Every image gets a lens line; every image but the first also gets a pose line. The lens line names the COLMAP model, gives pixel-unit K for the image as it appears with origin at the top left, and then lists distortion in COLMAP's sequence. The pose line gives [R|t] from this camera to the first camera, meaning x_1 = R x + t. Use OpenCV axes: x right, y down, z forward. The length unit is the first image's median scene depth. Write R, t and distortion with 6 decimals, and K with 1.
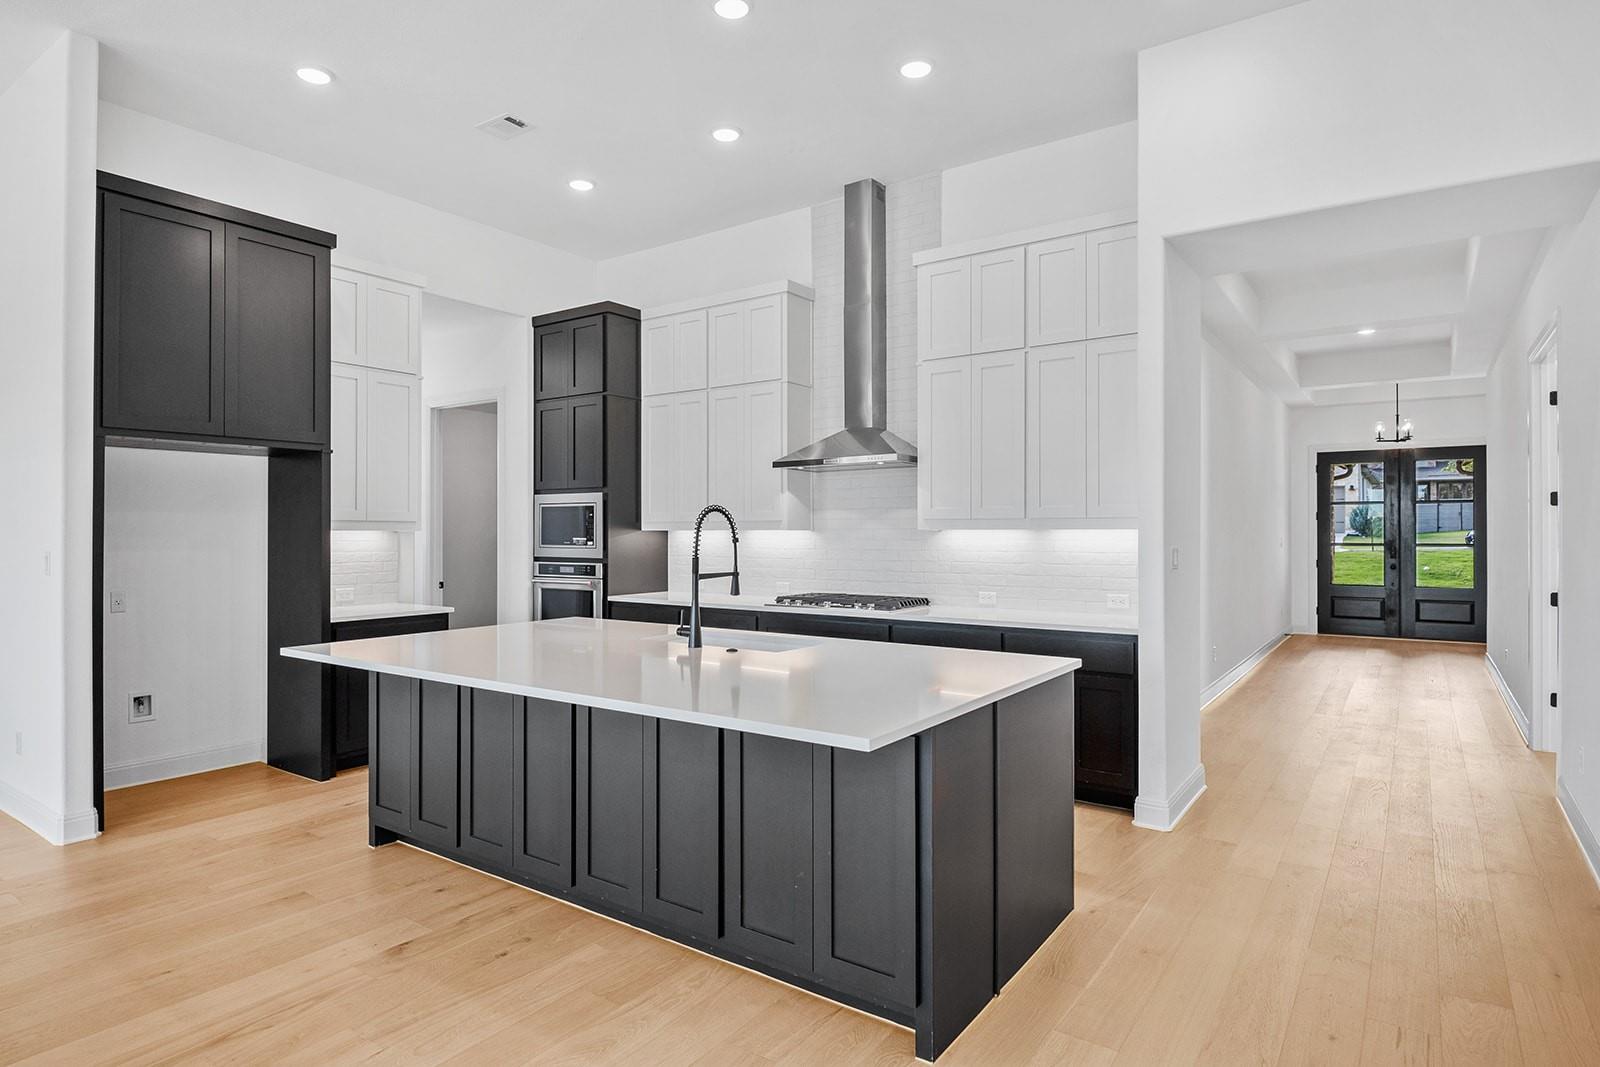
lens RADIAL K [[864.1, 0, 802.4], [0, 864.1, 527.1], [0, 0, 1]] dist [0.005688, -0.002370]
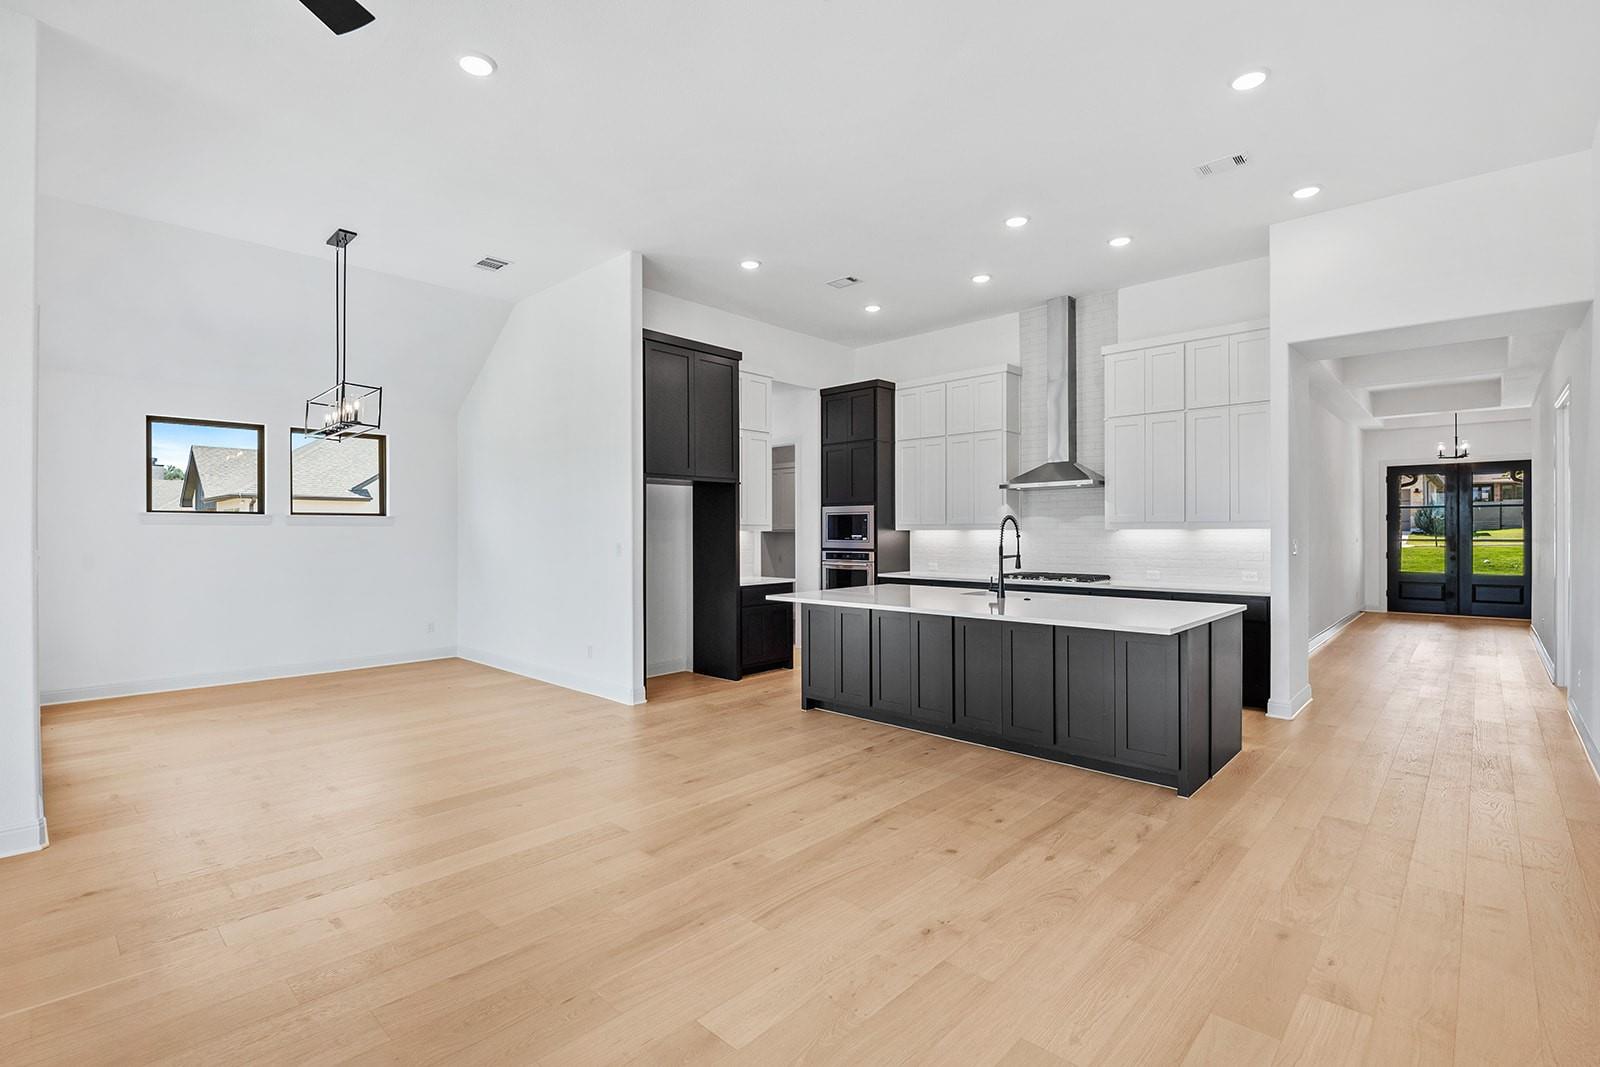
lens RADIAL K [[722.8, 0, 802.6], [0, 722.8, 531.2], [0, 0, 1]] dist [-0.012136, -0.003731]
pose [[0.989663, -0.002127, -0.143398, -0.211148], [0.002935, 0.999981, 0.005421, -0.002041], [0.143384, -0.005786, 0.989650, -0.328314]]
